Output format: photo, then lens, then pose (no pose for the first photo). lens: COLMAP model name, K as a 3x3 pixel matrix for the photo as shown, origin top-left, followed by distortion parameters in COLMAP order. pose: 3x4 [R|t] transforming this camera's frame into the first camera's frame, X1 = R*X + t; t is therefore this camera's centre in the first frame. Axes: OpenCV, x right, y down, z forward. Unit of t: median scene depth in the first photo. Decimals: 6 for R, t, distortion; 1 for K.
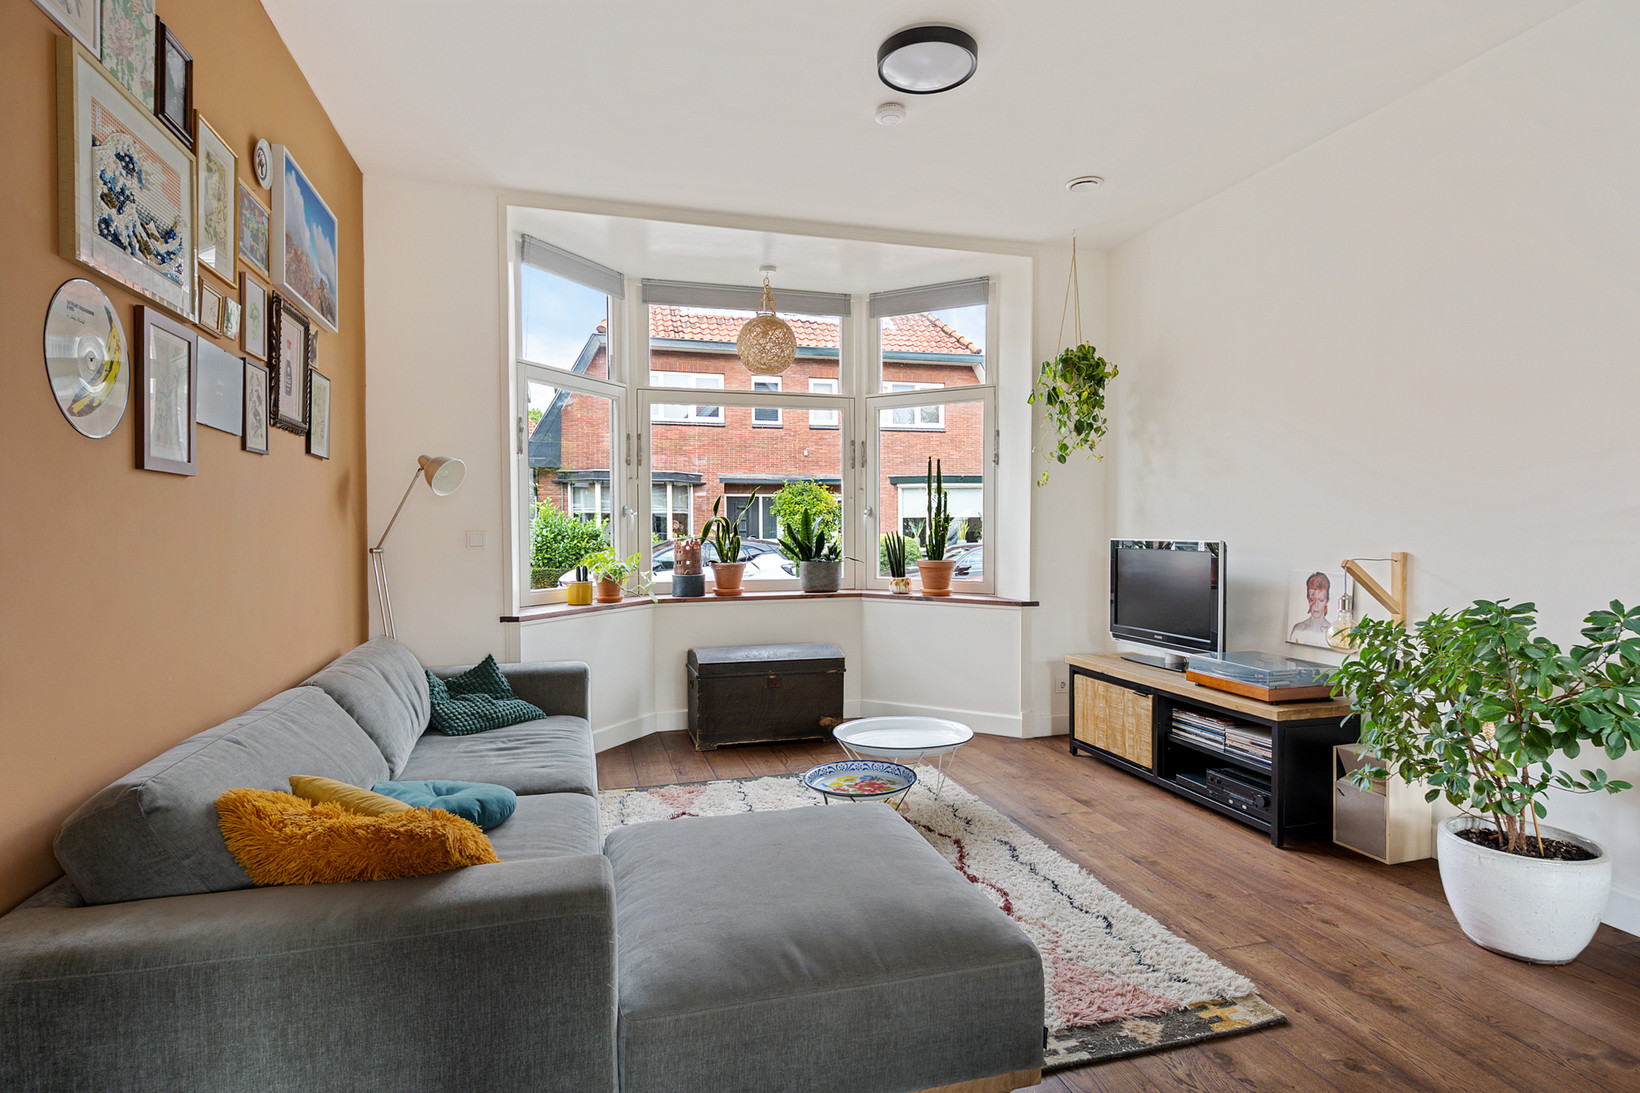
lens RADIAL K [[842.3, 0, 820.6], [0, 842.3, 542.1], [0, 0, 1]] dist [0.001504, 0.000387]
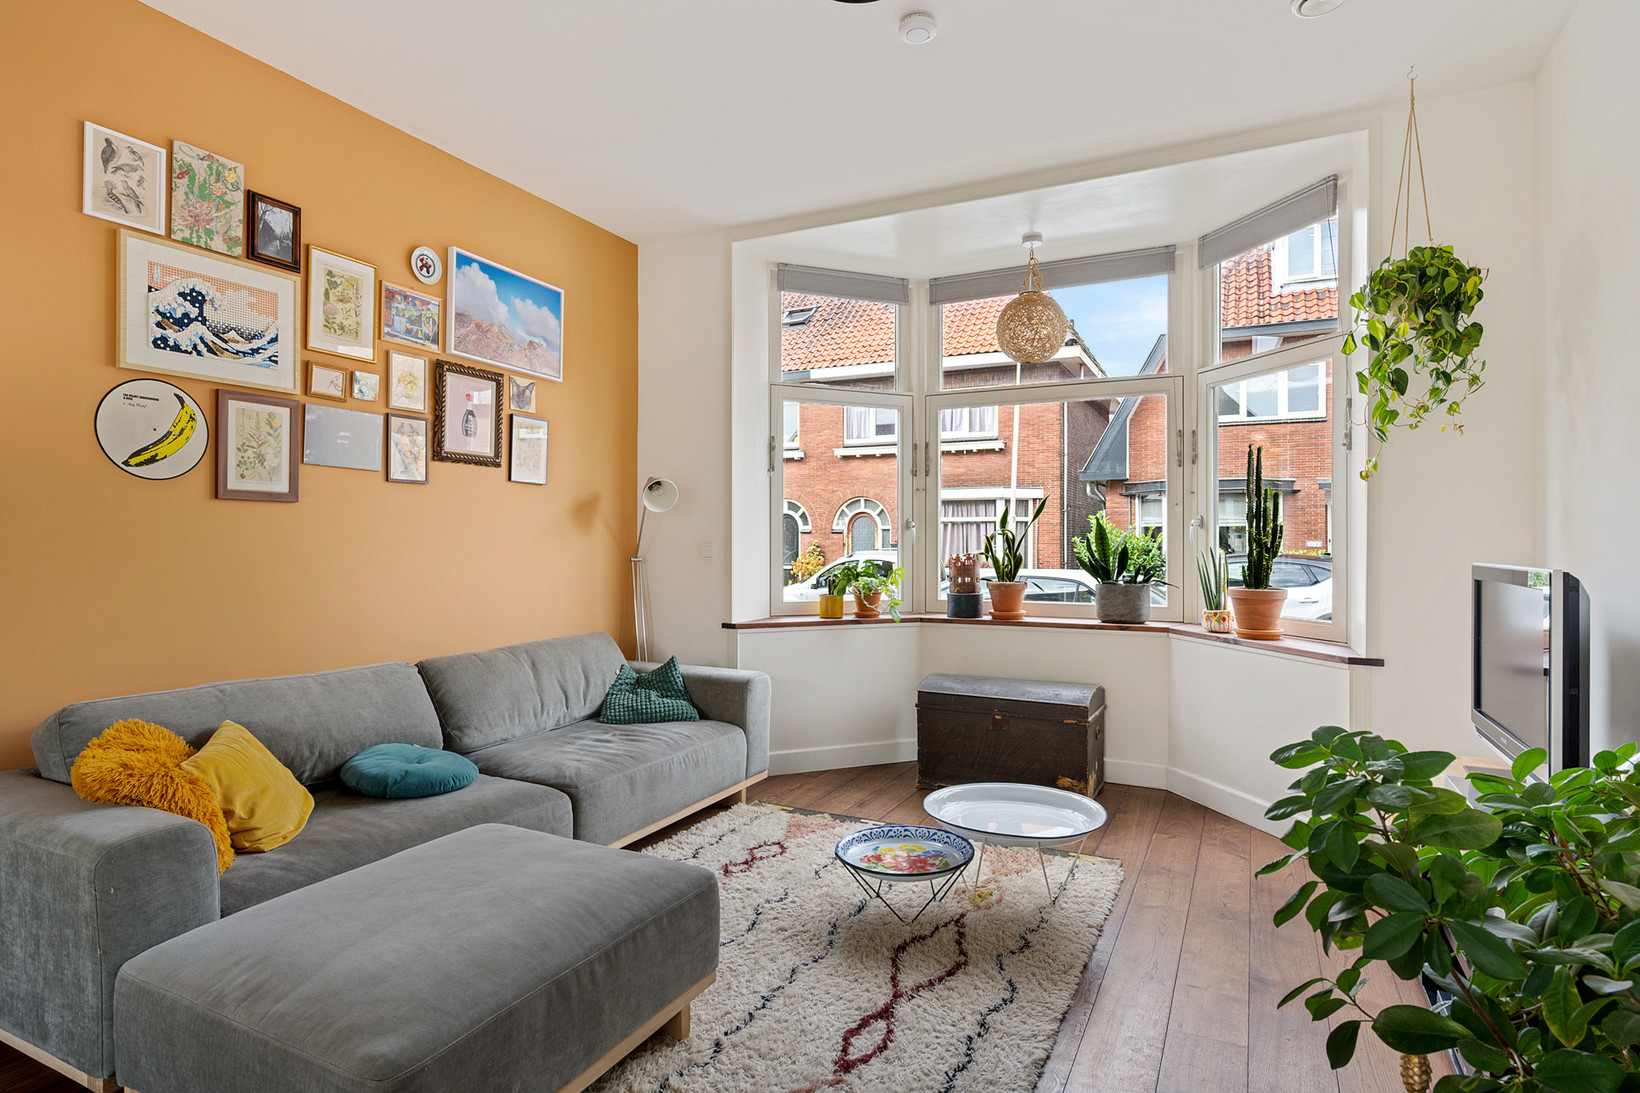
lens RADIAL K [[852.7, 0, 816.7], [0, 852.7, 537.7], [0, 0, 1]] dist [-0.003072, -0.000793]
pose [[0.739775, 0.001475, -0.672852, 0.418014], [-0.016507, 0.999736, -0.015958, -0.004838], [0.672652, 0.022912, 0.739605, 0.256907]]
